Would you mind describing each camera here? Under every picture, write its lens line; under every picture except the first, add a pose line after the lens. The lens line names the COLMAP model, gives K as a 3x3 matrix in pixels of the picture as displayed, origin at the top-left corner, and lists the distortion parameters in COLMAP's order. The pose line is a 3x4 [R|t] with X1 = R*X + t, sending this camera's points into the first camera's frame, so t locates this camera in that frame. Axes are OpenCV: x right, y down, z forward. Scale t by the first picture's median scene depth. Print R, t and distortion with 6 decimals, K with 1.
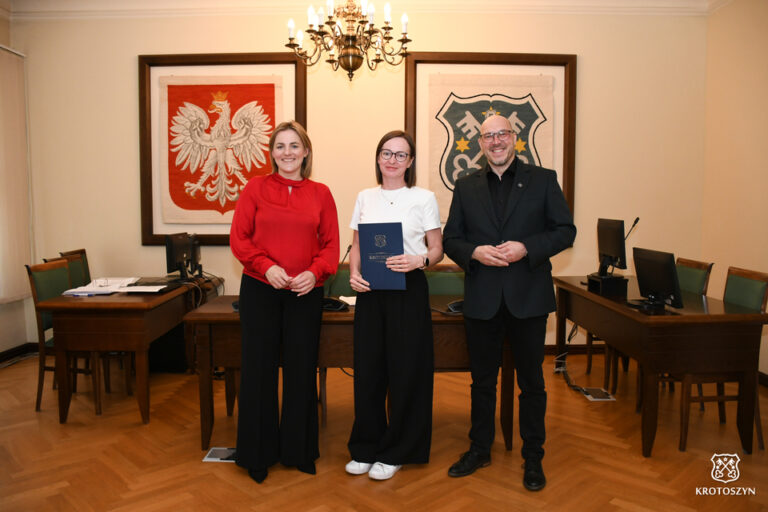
lens RADIAL K [[613.8, 0, 384.5], [0, 613.8, 255.7], [0, 0, 1]] dist [-0.148877, 0.121387]
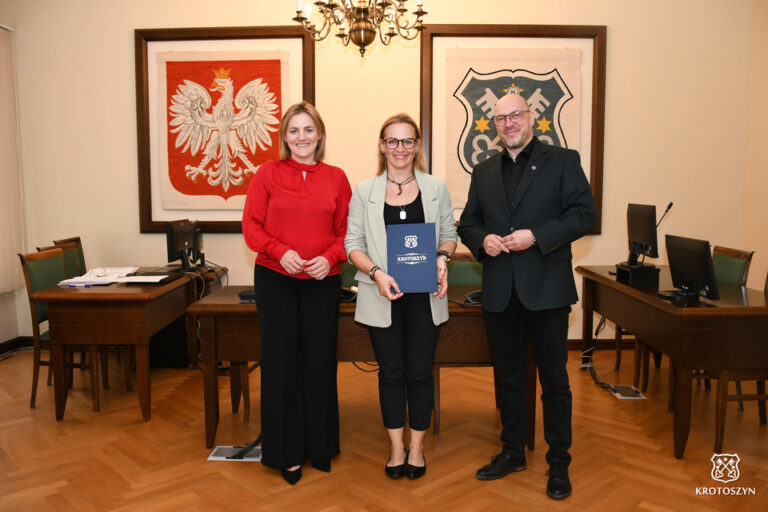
lens RADIAL K [[663.6, 0, 382.3], [0, 663.6, 257.6], [0, 0, 1]] dist [-0.130636, 0.127979]
pose [[0.999724, -0.000172, -0.023513, -0.000980], [0.000652, 0.999792, 0.020384, 0.000727], [0.023505, -0.020394, 0.999516, -0.013379]]
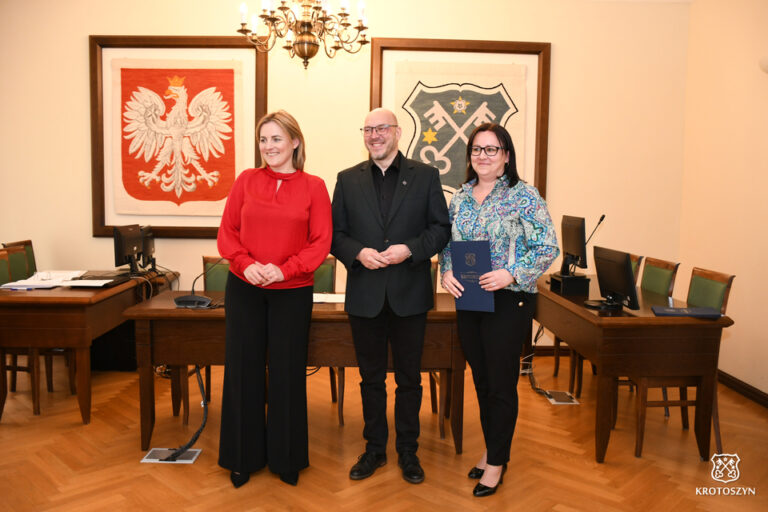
lens RADIAL K [[651.0, 0, 384.7], [0, 651.0, 256.1], [0, 0, 1]] dist [-0.121331, 0.130596]
pose [[0.999745, 0.011853, 0.019229, 0.039842], [-0.012051, 0.999875, 0.010219, -0.002785], [-0.019105, -0.010448, 0.999763, -0.019631]]
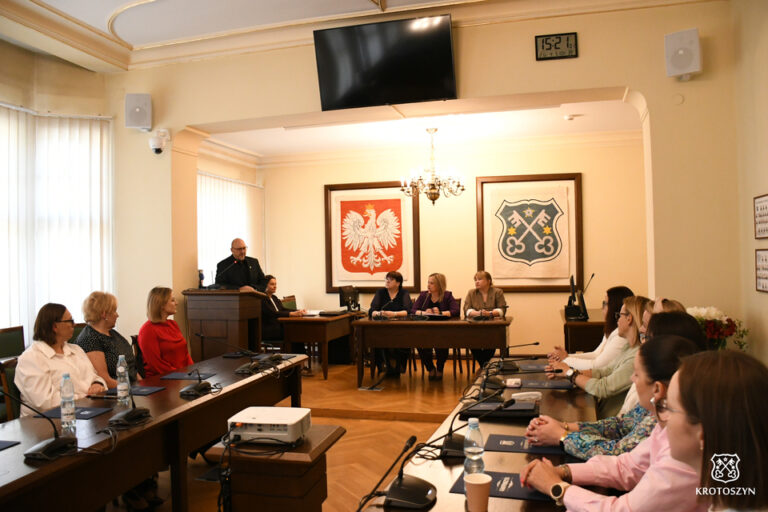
lens RADIAL K [[613.8, 0, 384.5], [0, 613.8, 255.7], [0, 0, 1]] dist [-0.148877, 0.121387]
pose [[0.966916, -0.021524, -0.254186, 0.213909], [-0.001929, 0.995789, -0.091658, 0.037266], [0.255089, 0.089116, 0.962802, -0.678589]]
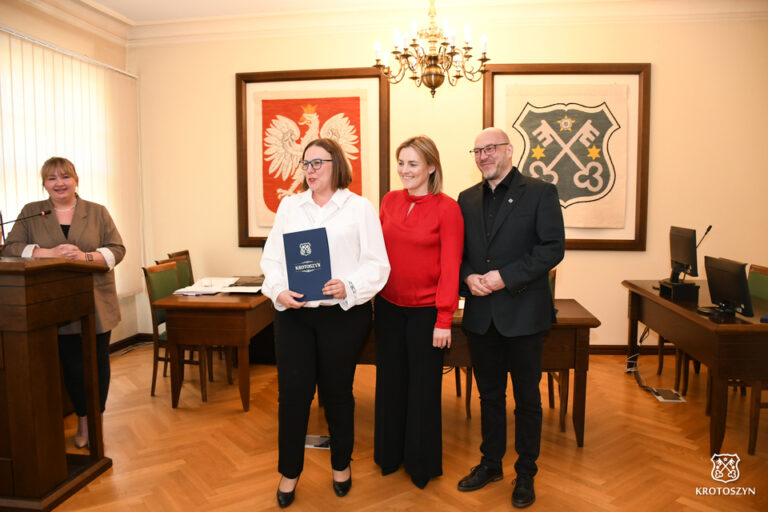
lens RADIAL K [[597.8, 0, 384.0], [0, 597.8, 256.0], [0, 0, 1]] dist [-0.152650, 0.103013]
pose [[0.992227, 0.006442, -0.124273, -0.007674], [-0.004825, 0.999900, 0.013310, -0.016647], [0.124346, -0.012607, 0.992159, -0.036772]]
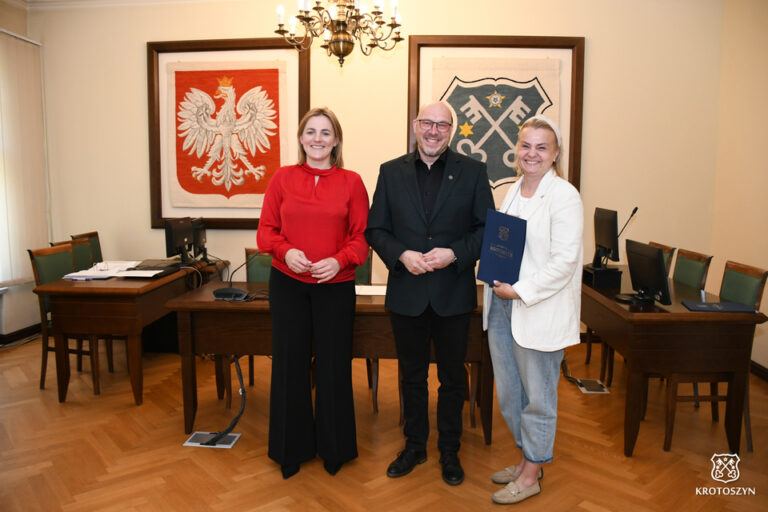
lens RADIAL K [[597.8, 0, 384.0], [0, 597.8, 256.0], [0, 0, 1]] dist [-0.152650, 0.103013]
pose [[0.997939, 0.012464, -0.062947, 0.058393], [-0.009976, 0.999162, 0.039691, -0.013877], [0.063389, -0.038982, 0.997227, 0.026012]]
